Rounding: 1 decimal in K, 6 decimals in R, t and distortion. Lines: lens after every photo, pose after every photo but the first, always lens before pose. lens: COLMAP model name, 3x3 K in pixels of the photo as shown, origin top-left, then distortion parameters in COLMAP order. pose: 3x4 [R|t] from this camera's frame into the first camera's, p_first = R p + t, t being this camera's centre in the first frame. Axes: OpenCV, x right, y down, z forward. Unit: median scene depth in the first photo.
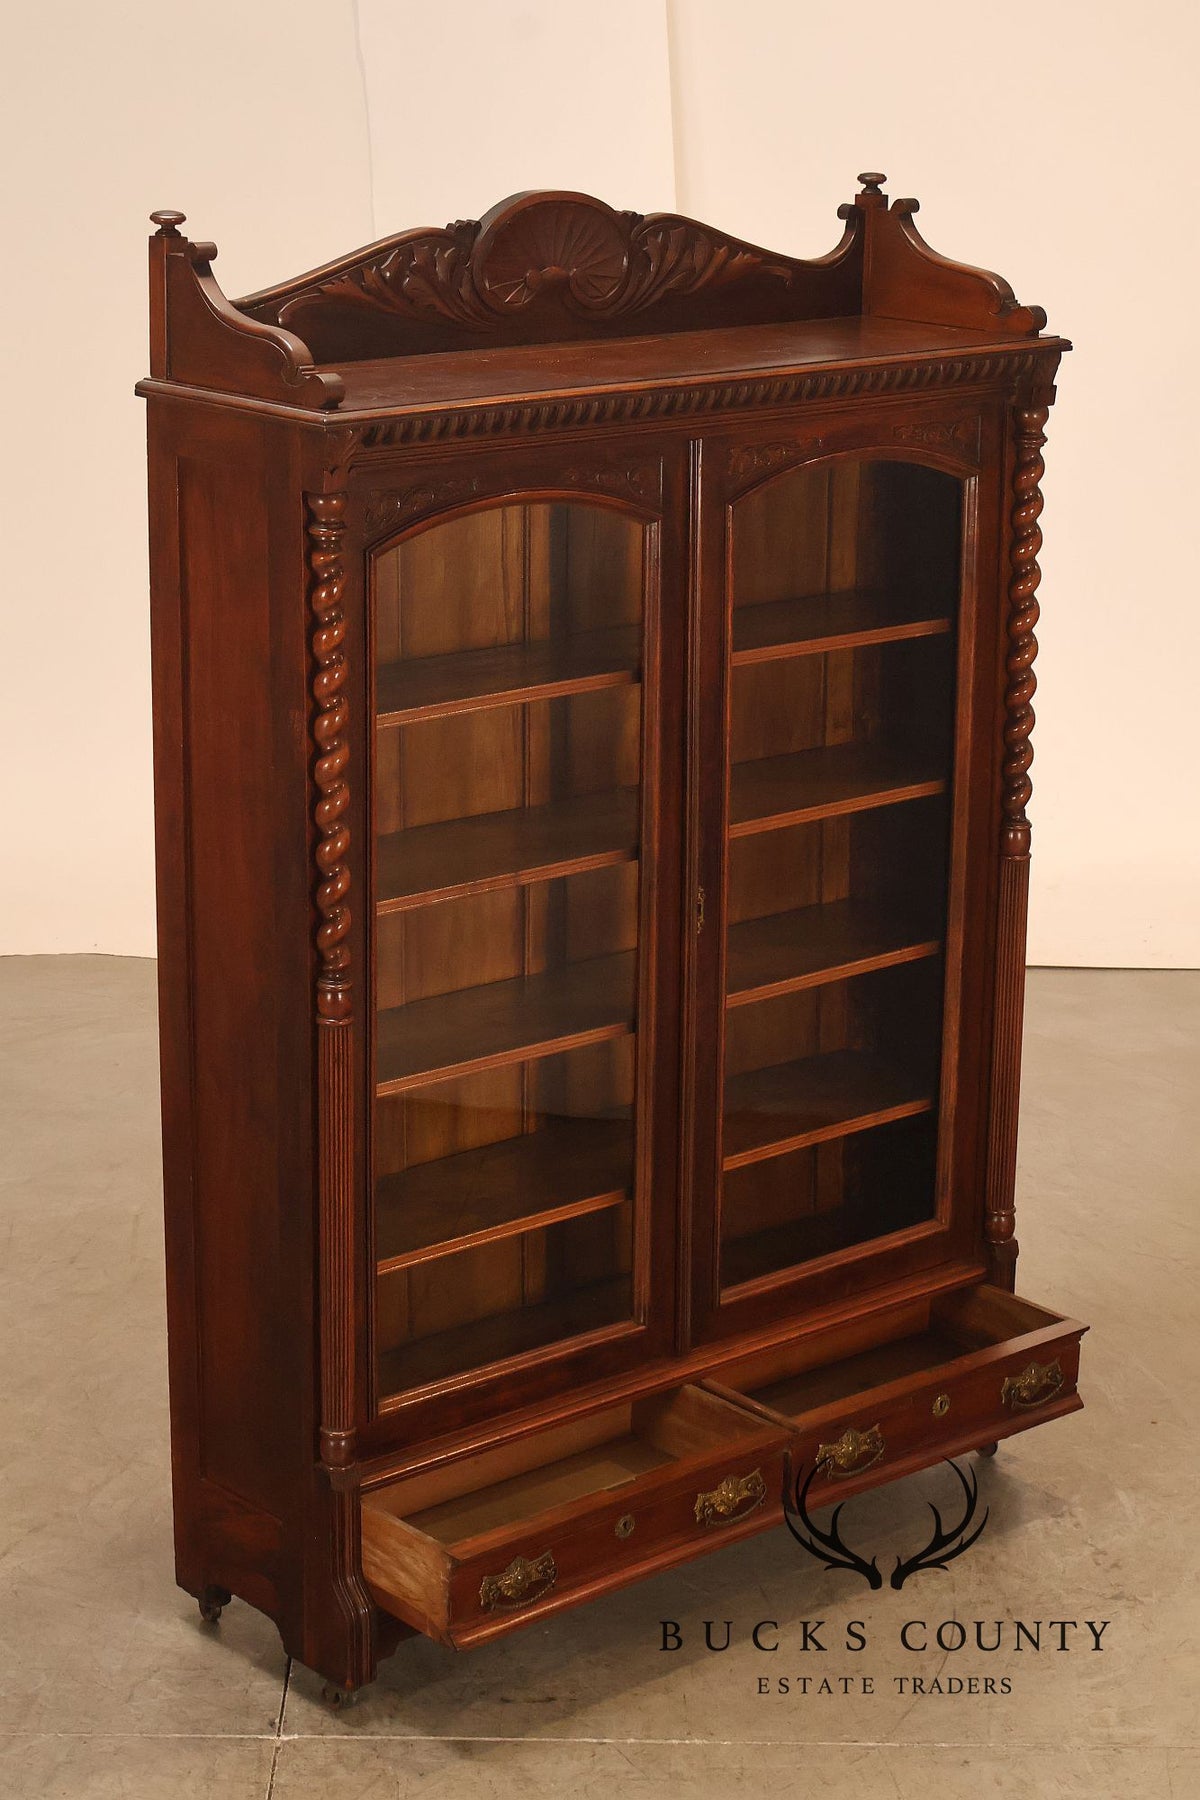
lens RADIAL K [[3724.3, 0, 593.6], [0, 3724.3, 903.8], [0, 0, 1]] dist [-0.006690, 0.000000]
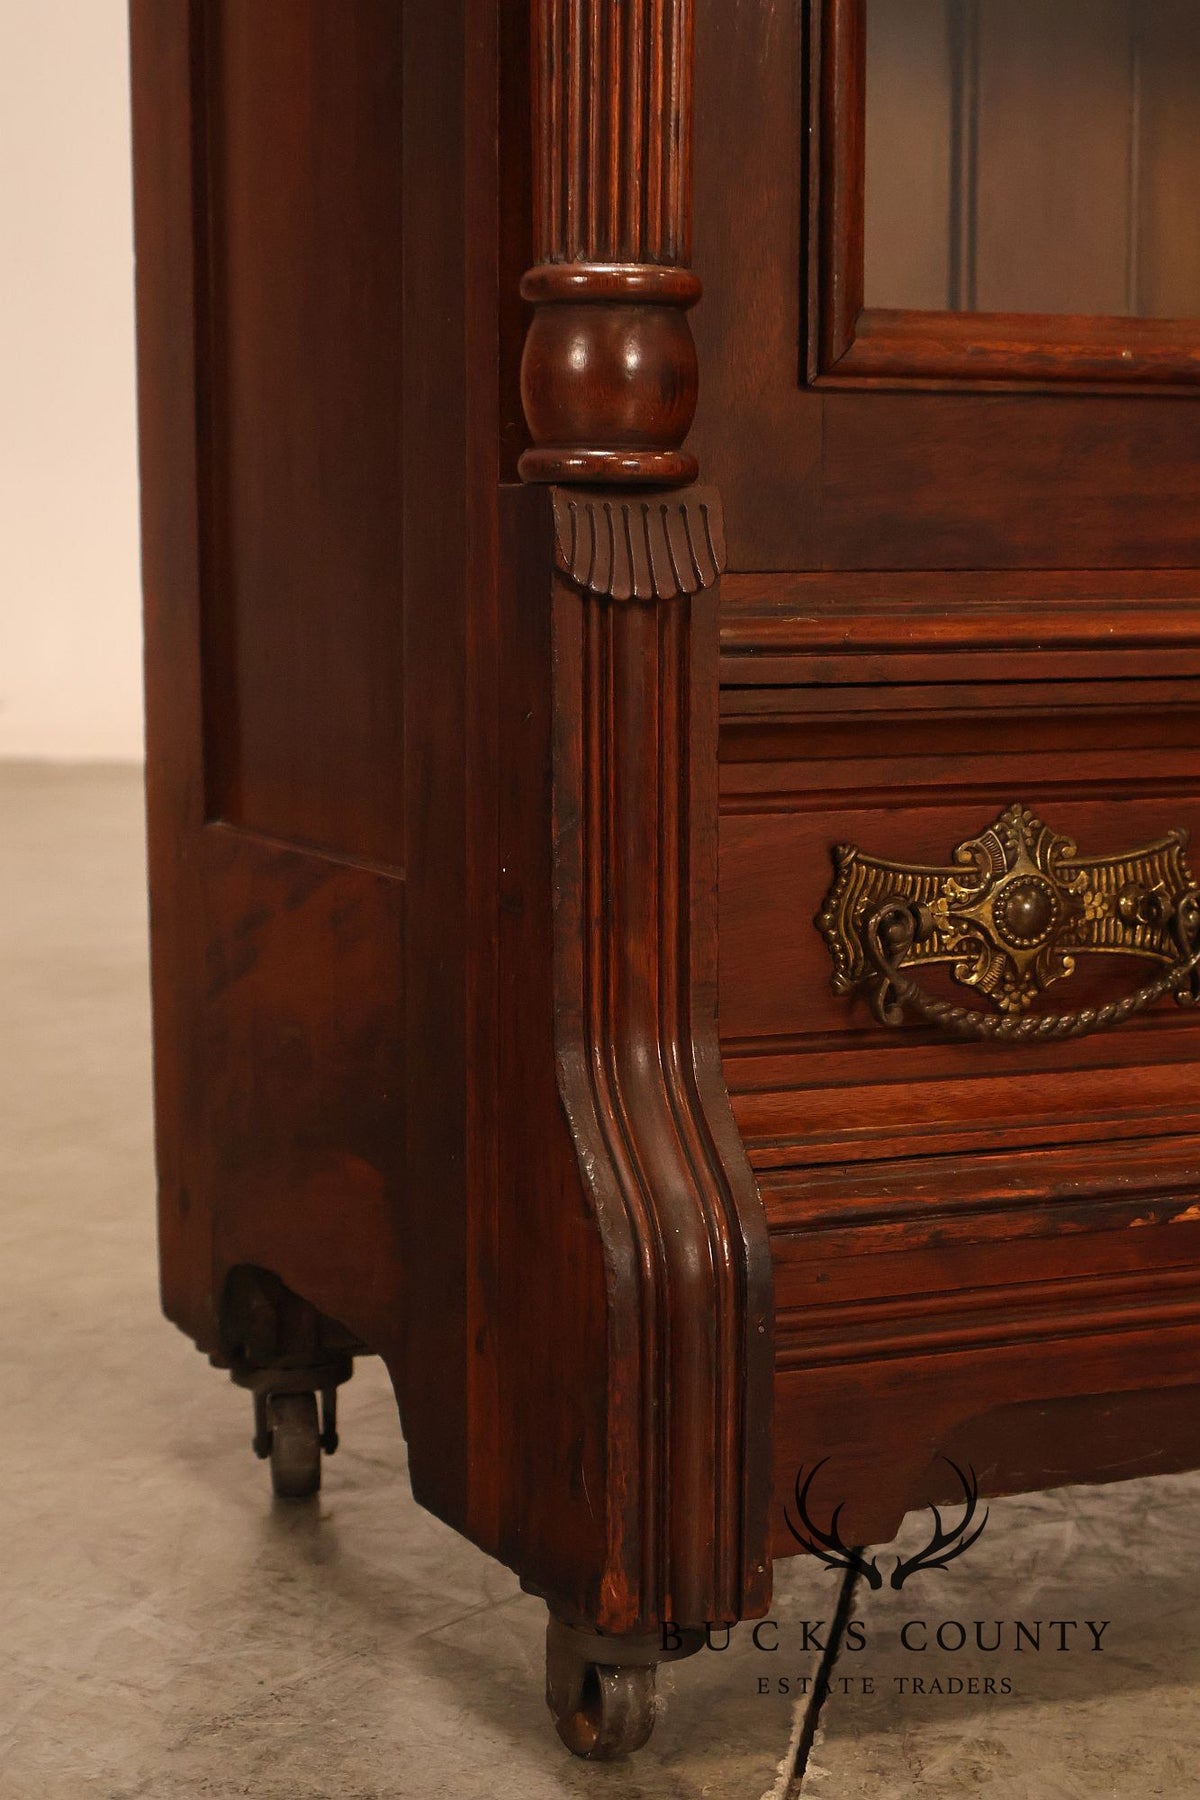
lens RADIAL K [[3724.3, 0, 511.8], [0, 3724.3, 796.5], [0, 0, 1]] dist [-0.006690, 0.000000]
pose [[0.953522, 0.013487, -0.301020, -0.010830], [-0.067104, 0.983415, -0.168501, 0.194114], [0.293755, 0.180869, 0.938613, 0.773372]]
